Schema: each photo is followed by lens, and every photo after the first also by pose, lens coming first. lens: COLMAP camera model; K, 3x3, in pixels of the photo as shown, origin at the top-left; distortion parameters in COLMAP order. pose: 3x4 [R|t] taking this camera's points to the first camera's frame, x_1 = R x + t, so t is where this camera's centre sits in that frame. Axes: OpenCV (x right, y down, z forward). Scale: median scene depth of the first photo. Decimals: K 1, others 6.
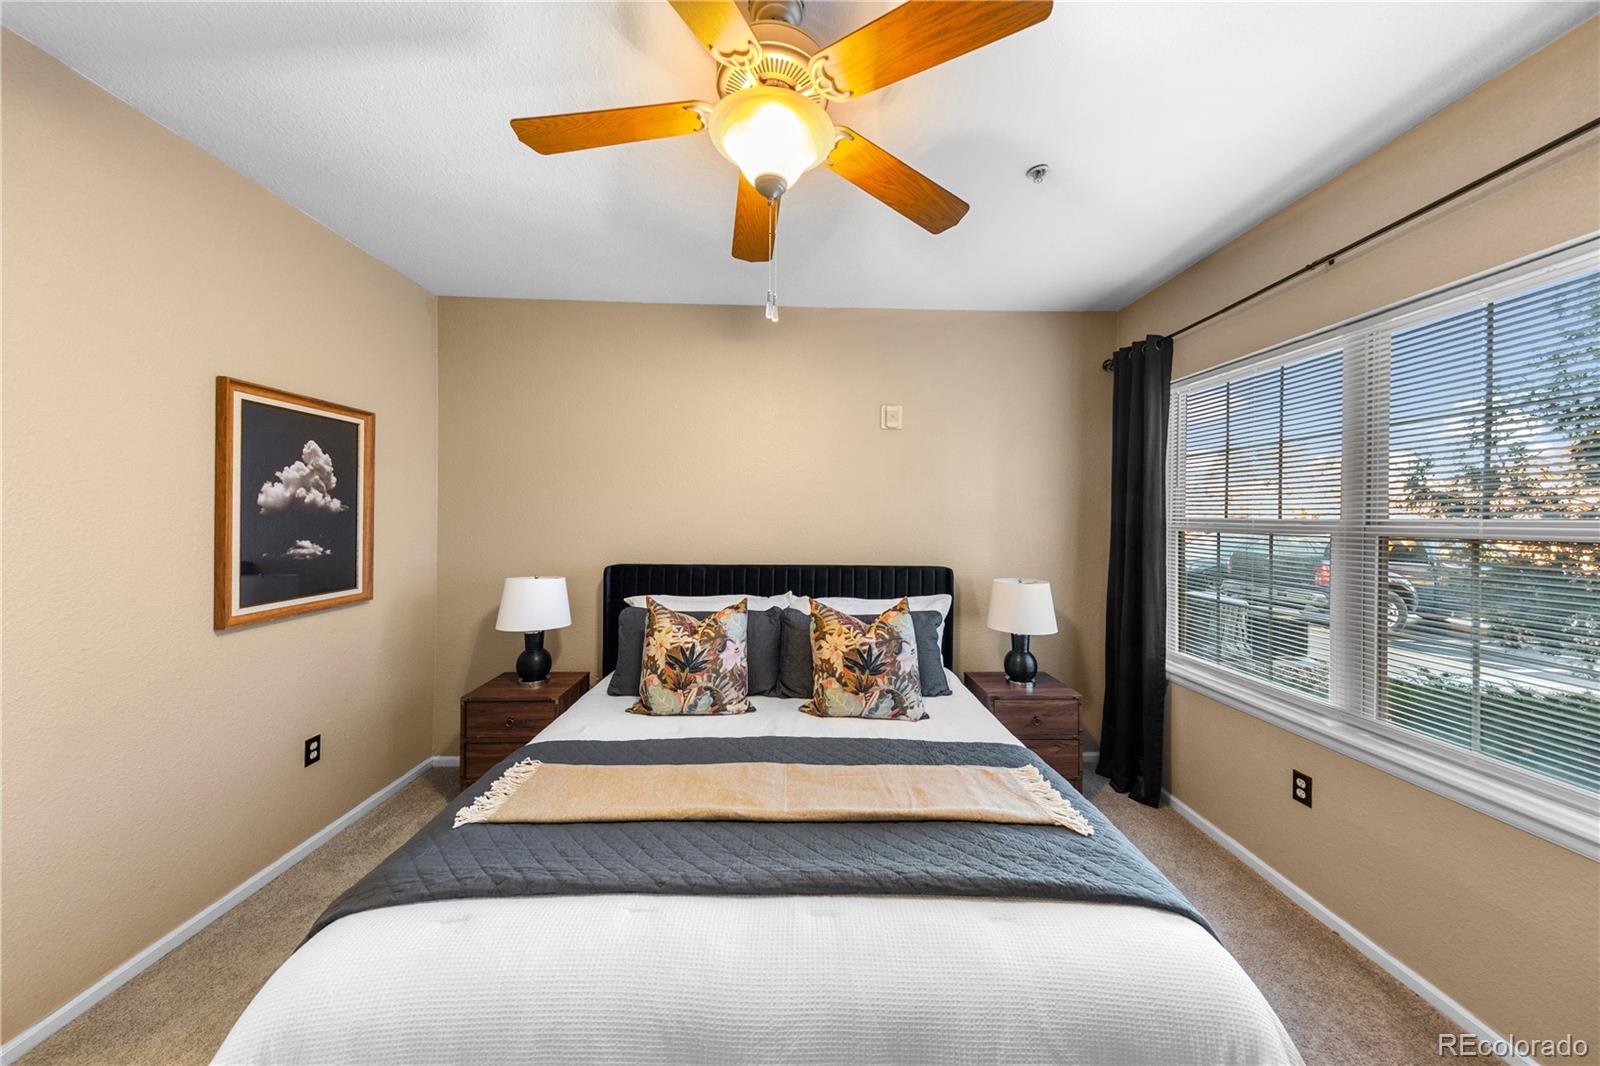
lens RADIAL K [[503.0, 0, 801.5], [0, 503.0, 524.4], [0, 0, 1]] dist [0.007434, -0.000043]
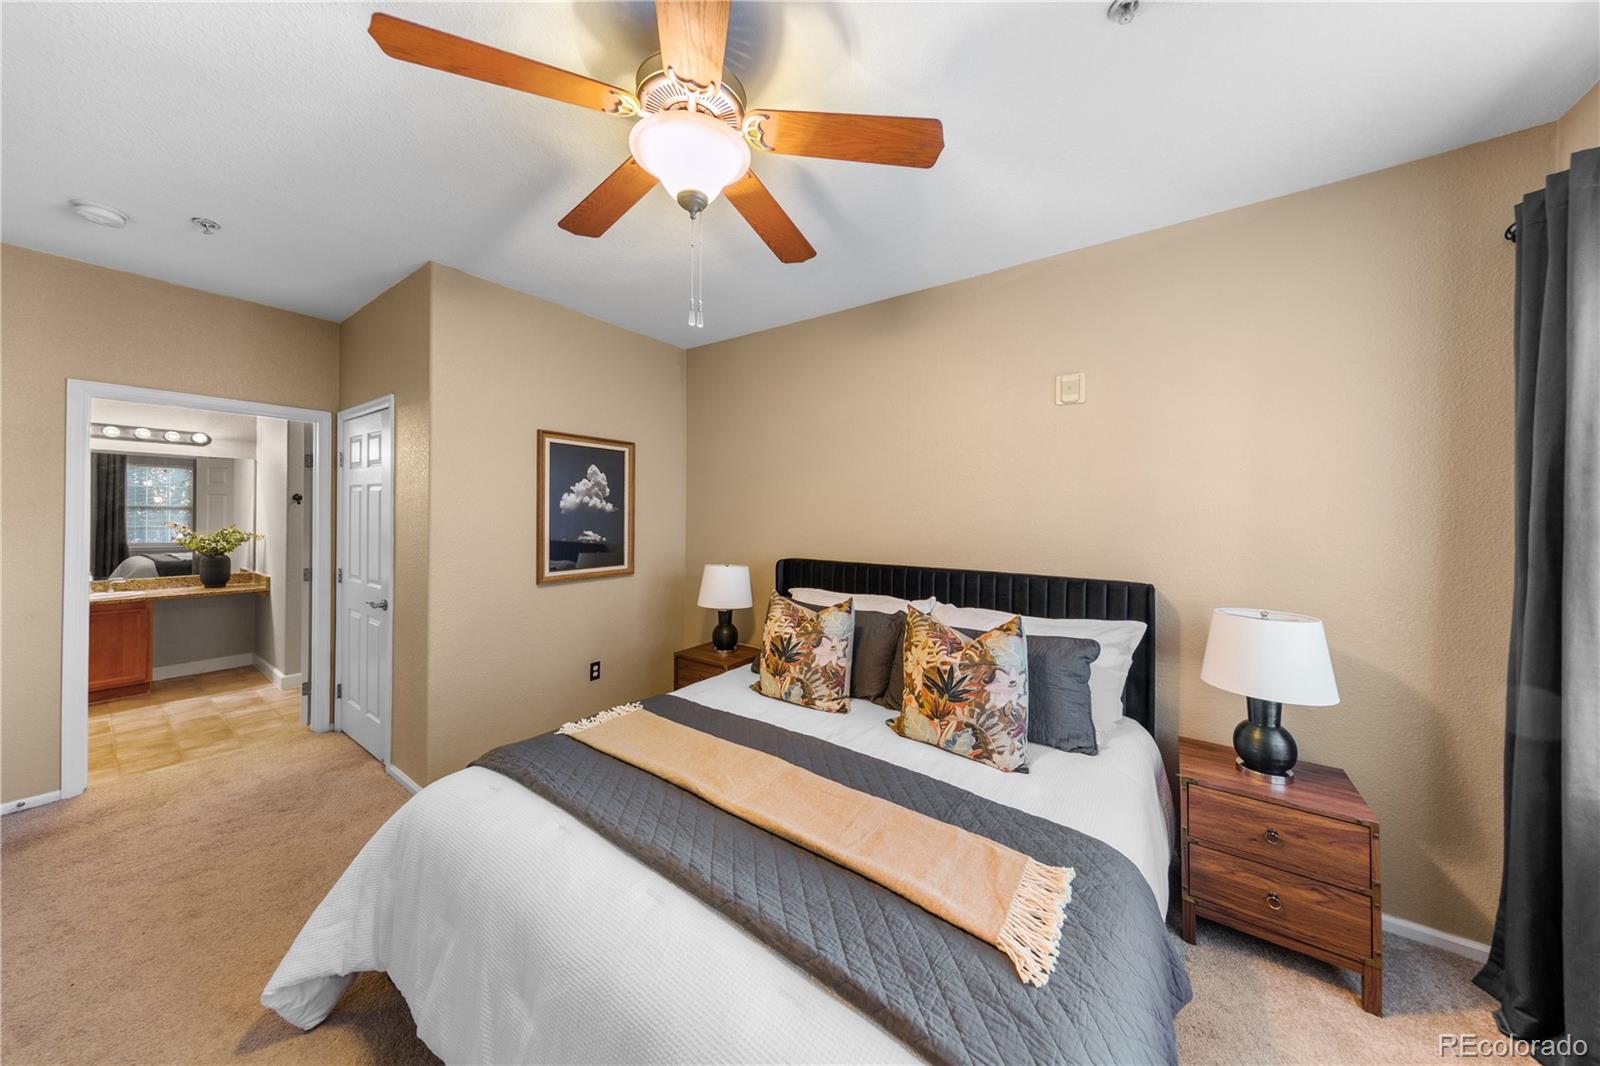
lens RADIAL K [[502.5, 0, 804.0], [0, 502.5, 521.7], [0, 0, 1]] dist [0.009228, -0.002014]
pose [[0.807079, 0.006233, -0.590411, 0.423611], [-0.010296, 0.999941, -0.003518, 0.002427], [0.590354, 0.008919, 0.807095, 0.161146]]
